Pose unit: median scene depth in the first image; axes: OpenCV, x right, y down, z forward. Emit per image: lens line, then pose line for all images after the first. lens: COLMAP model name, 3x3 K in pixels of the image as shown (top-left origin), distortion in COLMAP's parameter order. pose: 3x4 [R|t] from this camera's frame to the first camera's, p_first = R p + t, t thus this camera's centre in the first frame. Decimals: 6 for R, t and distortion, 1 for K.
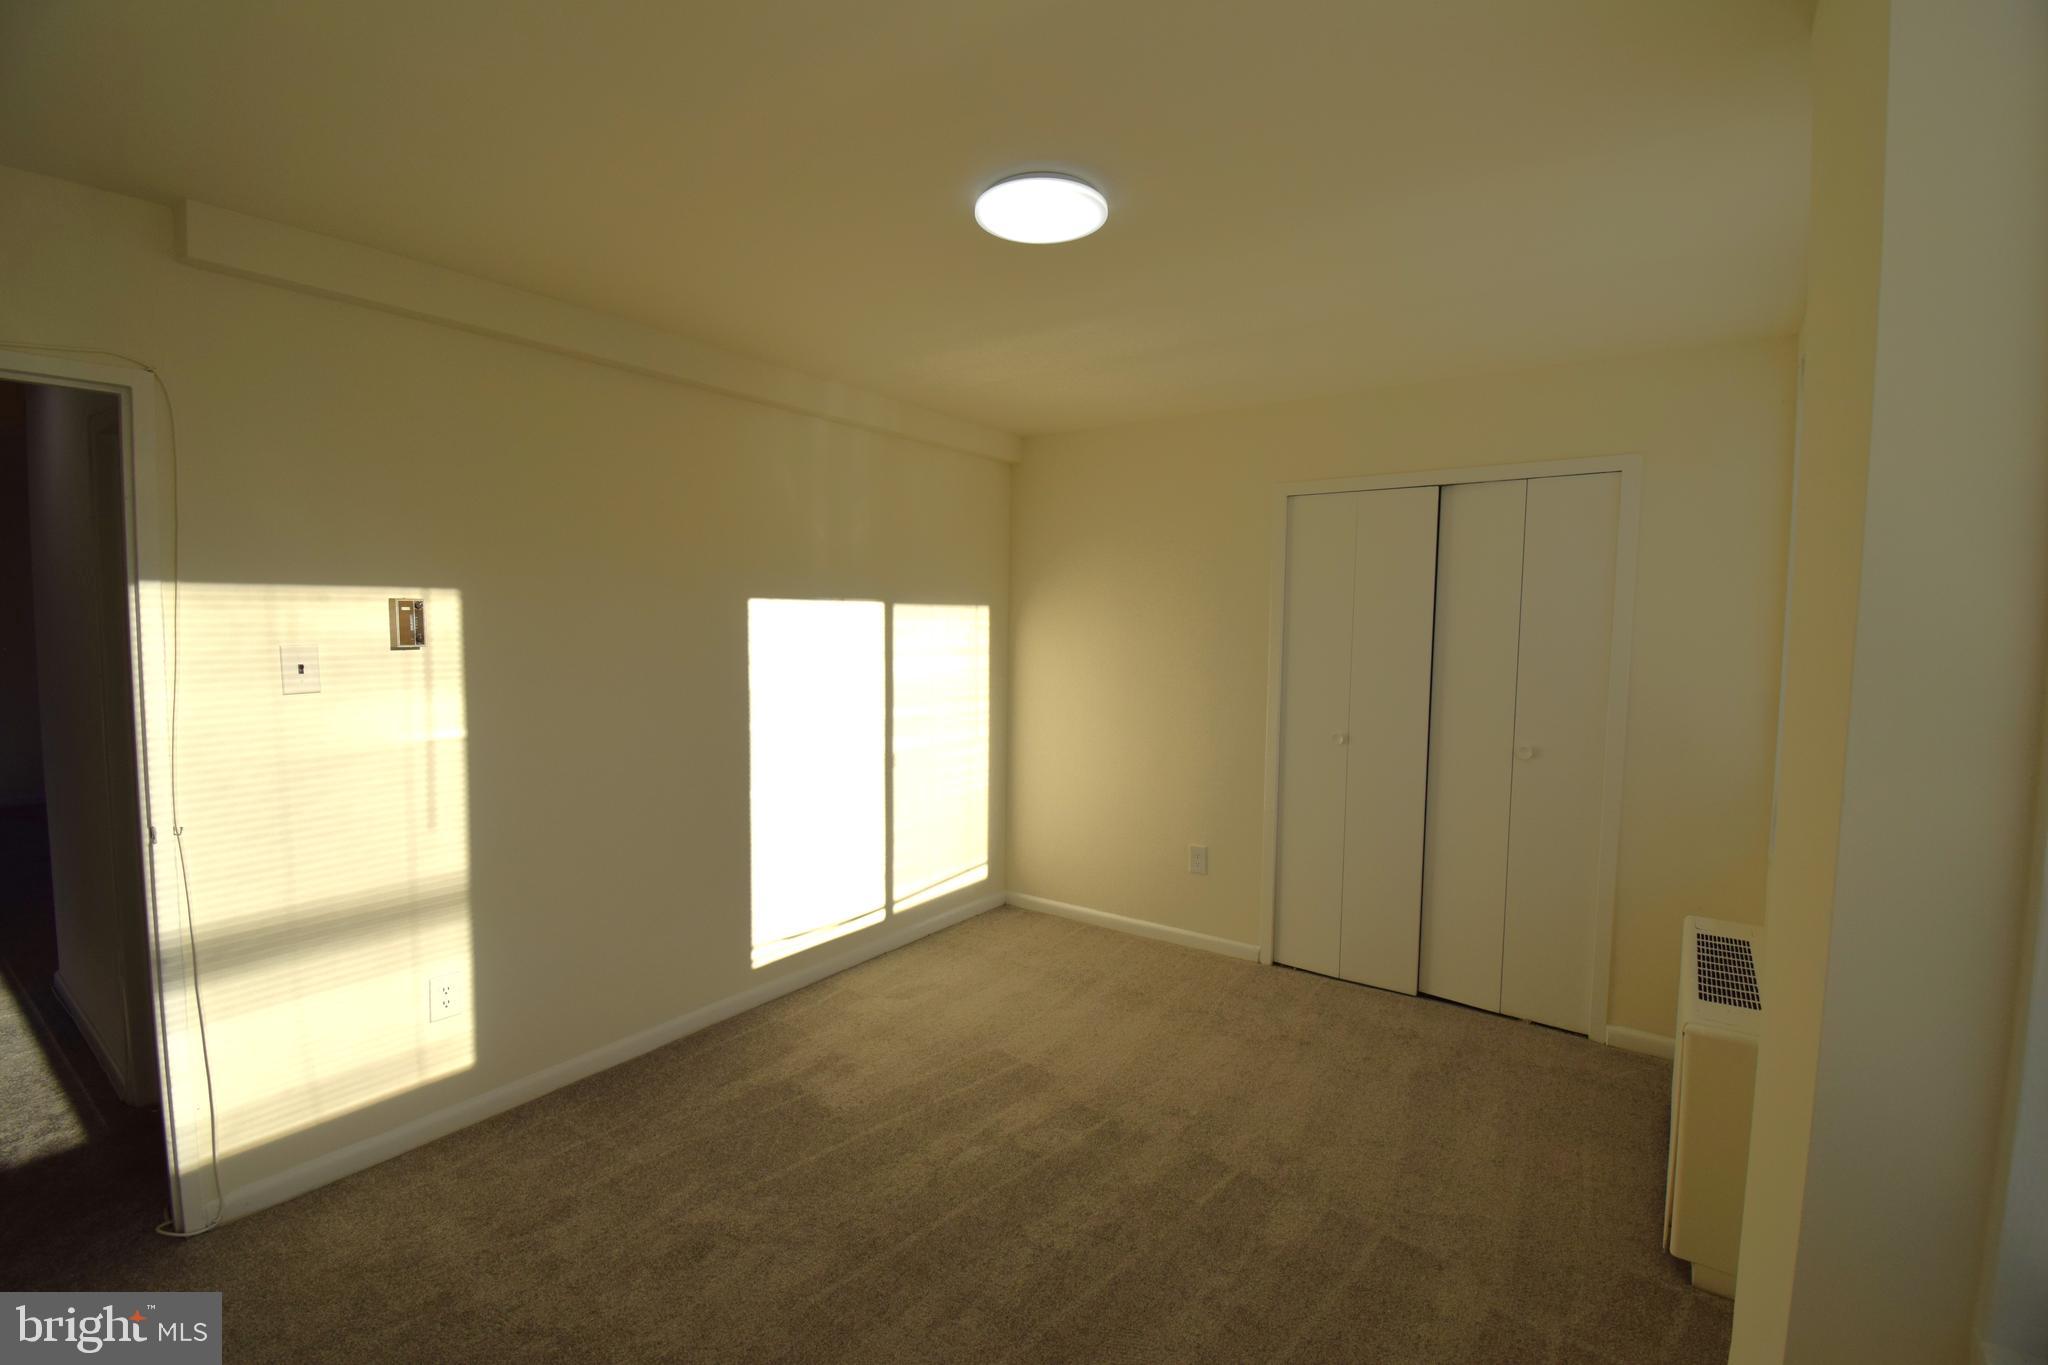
lens RADIAL K [[902.0, 0, 1035.3], [0, 902.0, 673.5], [0, 0, 1]] dist [0.016785, -0.023224]
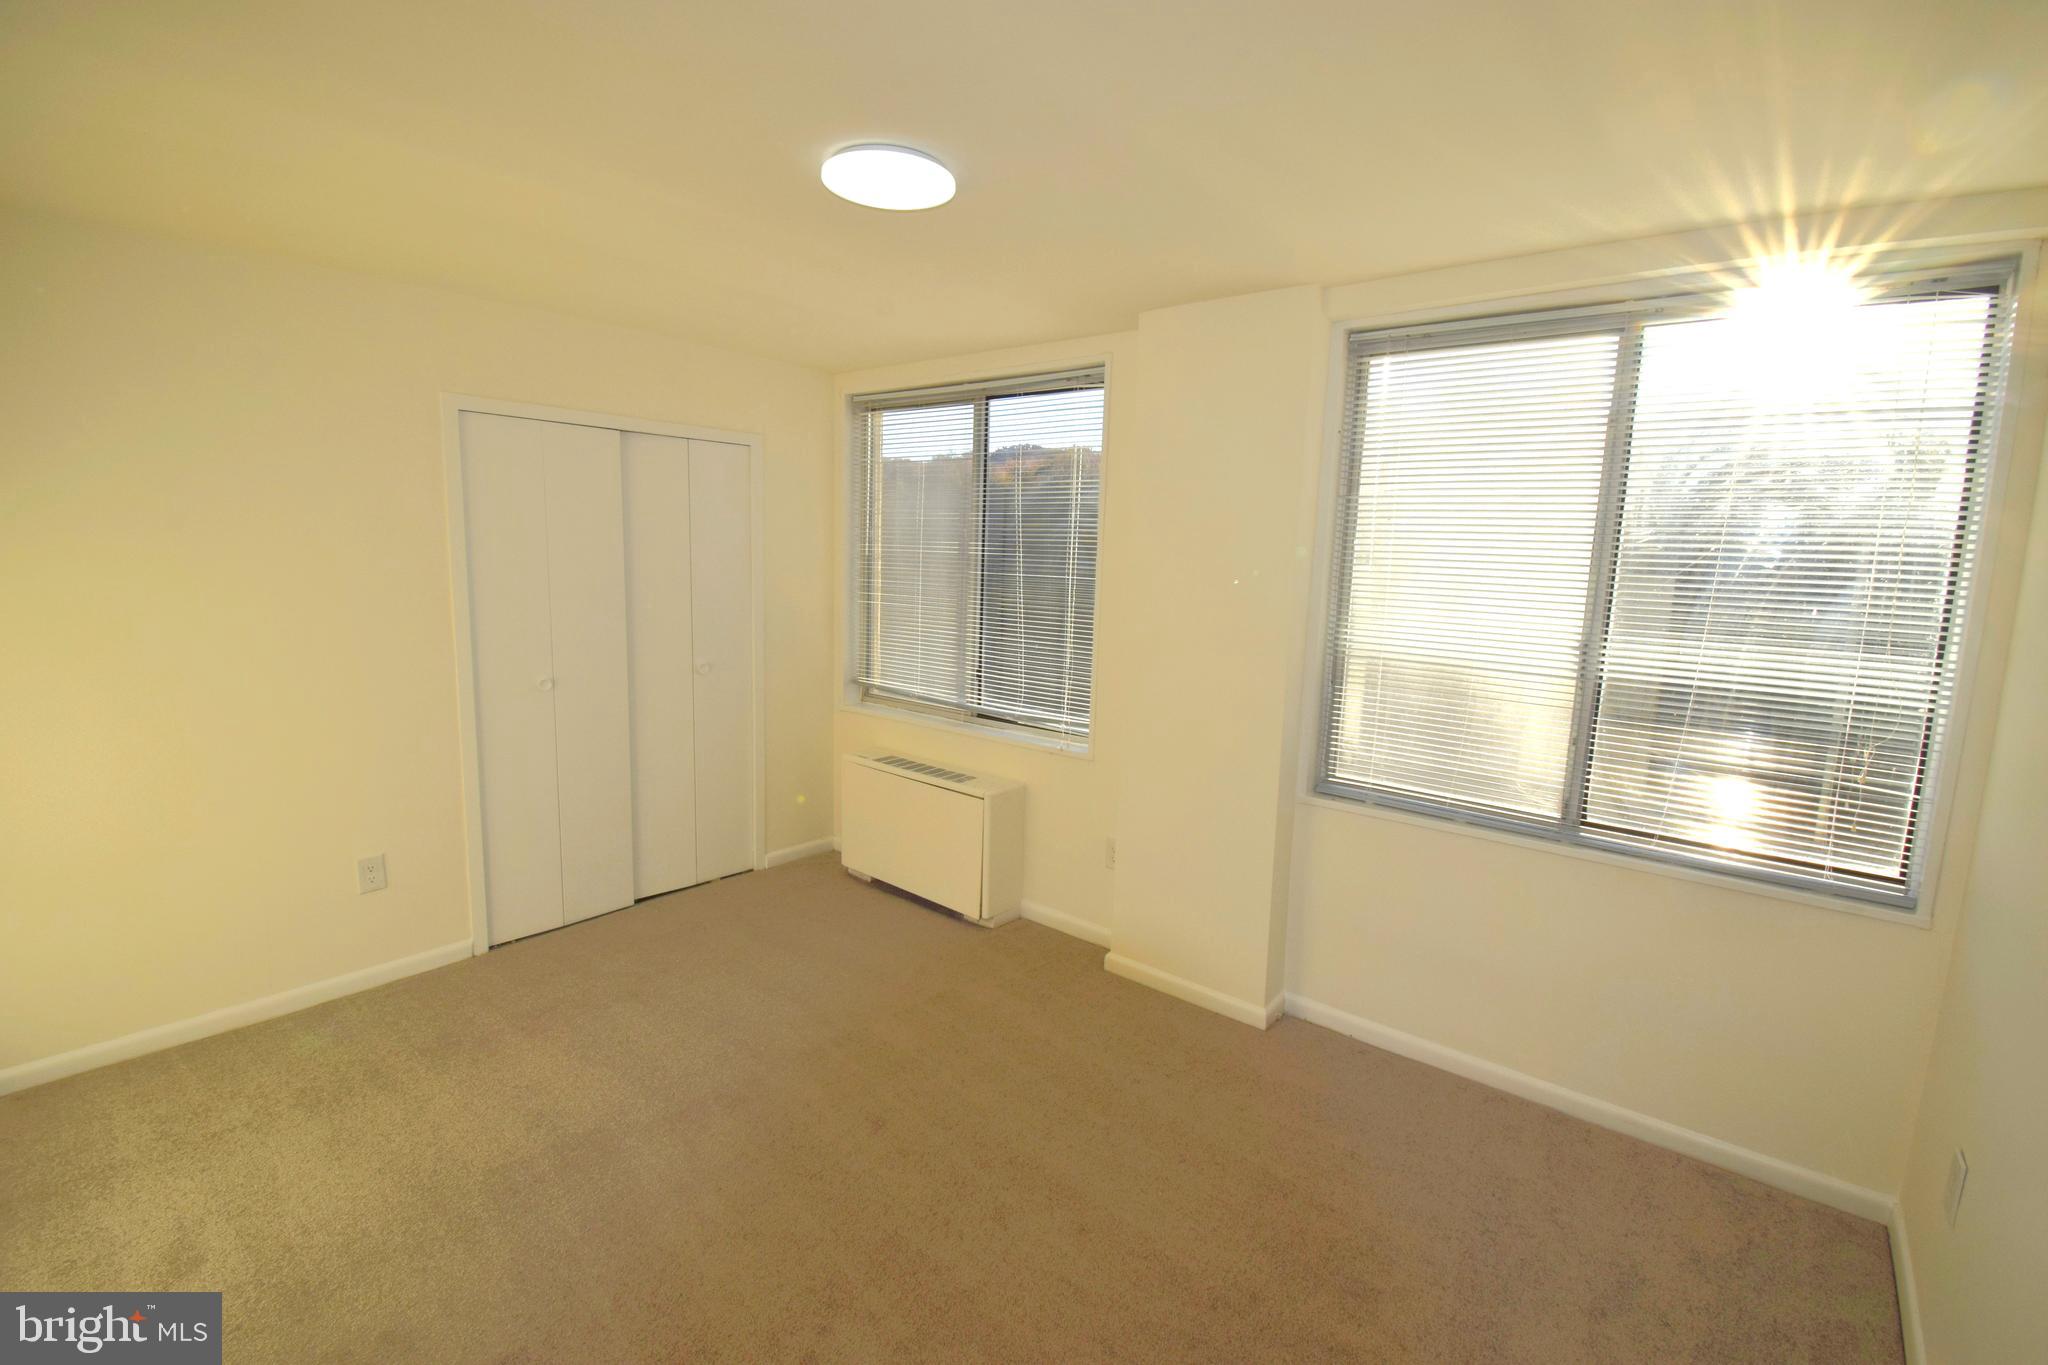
lens RADIAL K [[902.0, 0, 1035.3], [0, 902.0, 673.5], [0, 0, 1]] dist [0.016785, -0.023224]
pose [[0.048288, -0.140203, 0.988945, -0.881017], [0.025770, 0.989945, 0.139087, -0.088404], [-0.998501, 0.018769, 0.051415, 0.668278]]
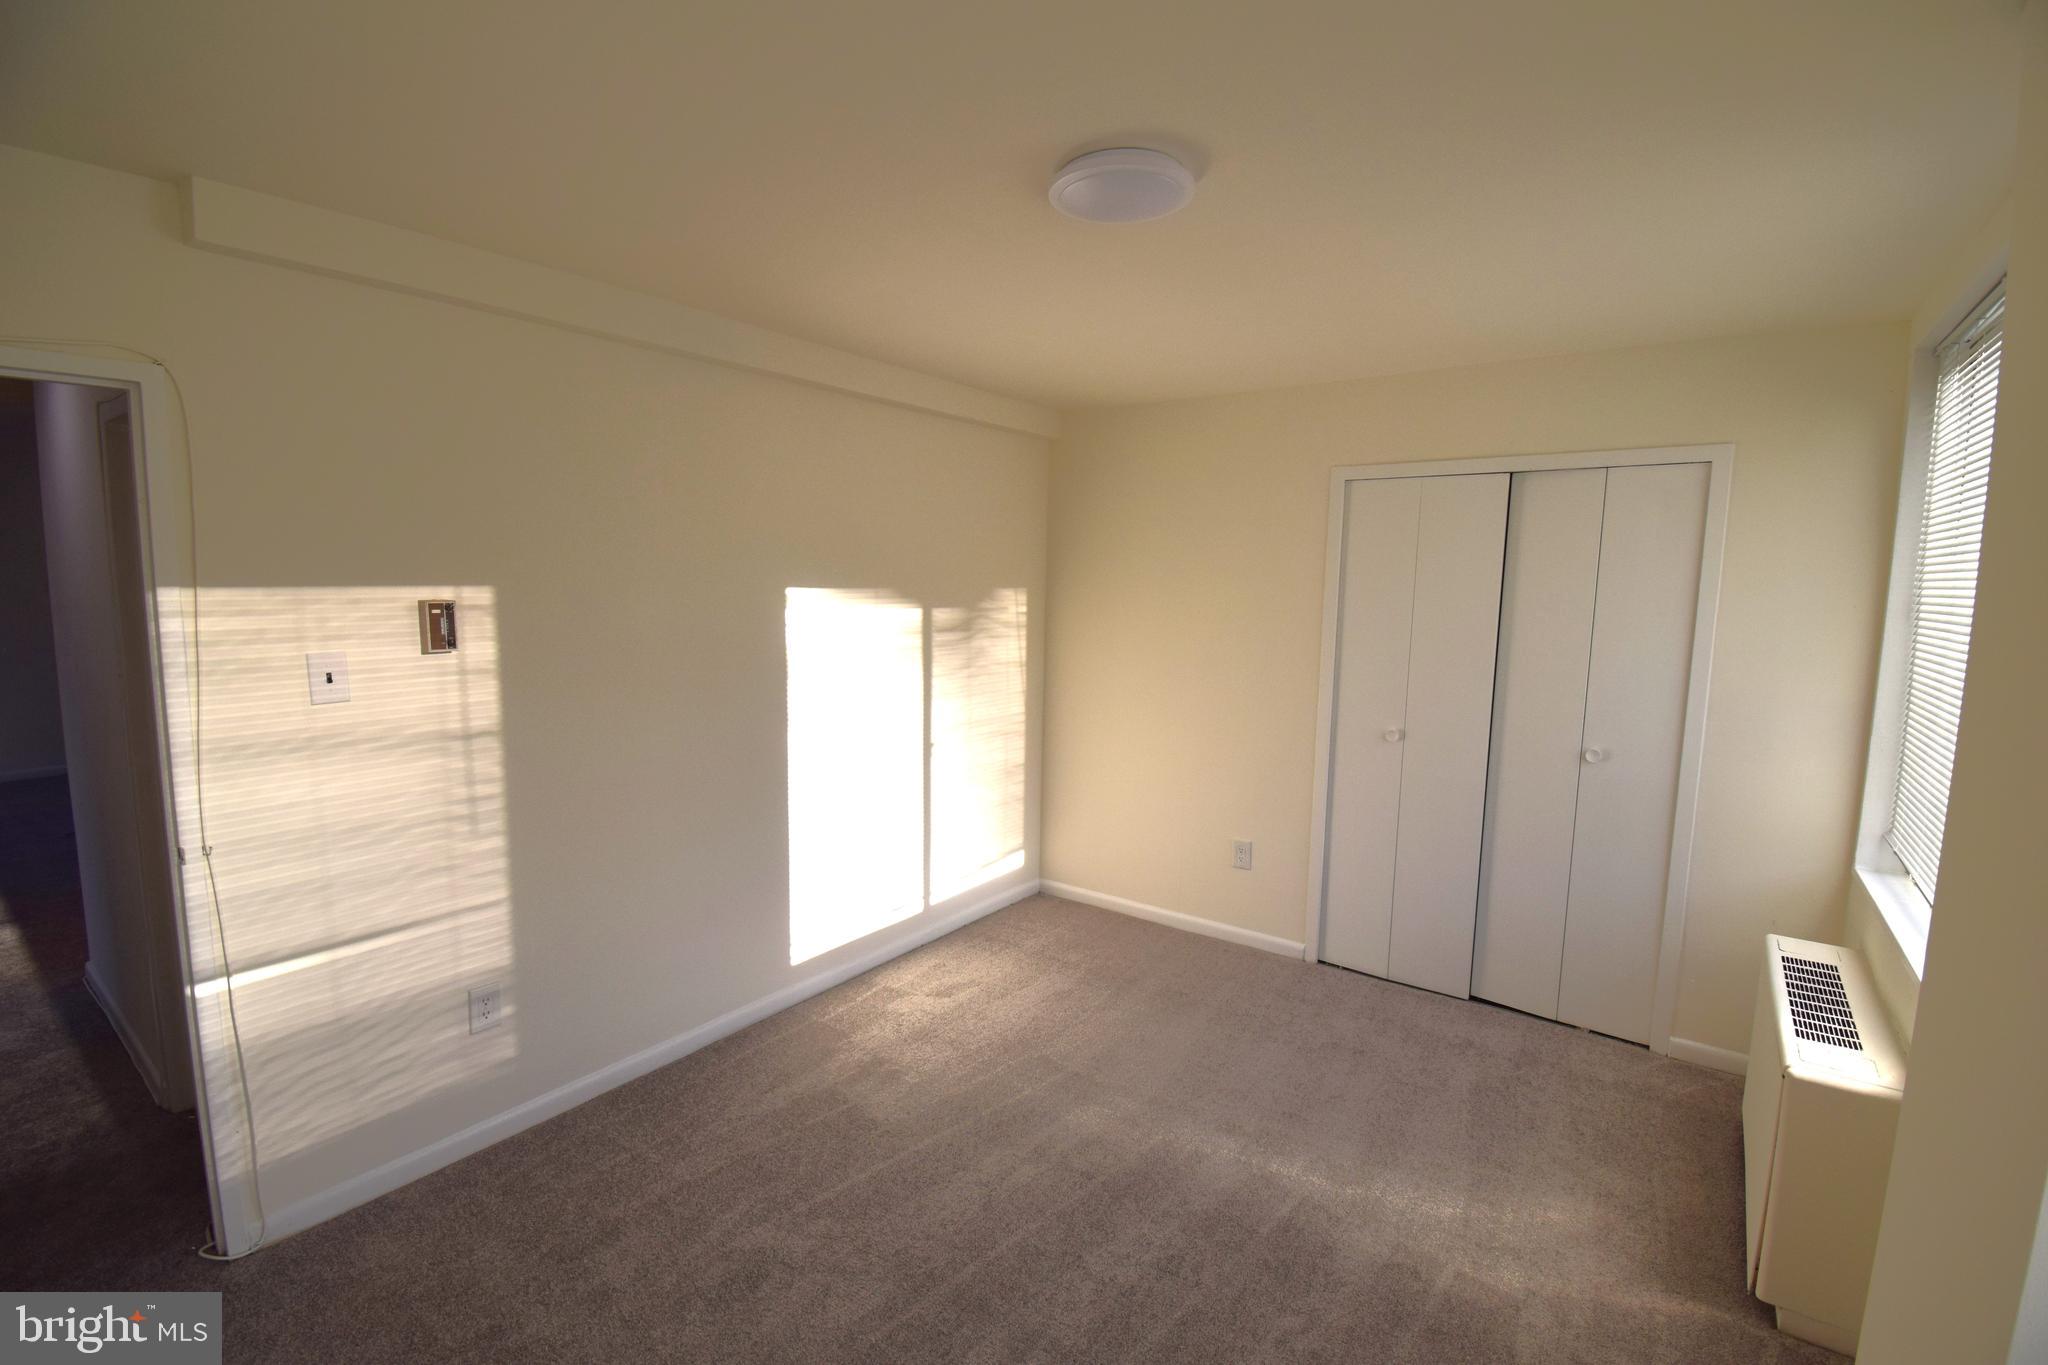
lens RADIAL K [[902.0, 0, 1035.3], [0, 902.0, 673.5], [0, 0, 1]] dist [0.016785, -0.023224]
pose [[0.999898, 0.007502, -0.012180, -0.053752], [-0.006915, 0.998845, 0.047556, -0.056024], [0.012523, -0.047467, 0.998794, 0.054271]]
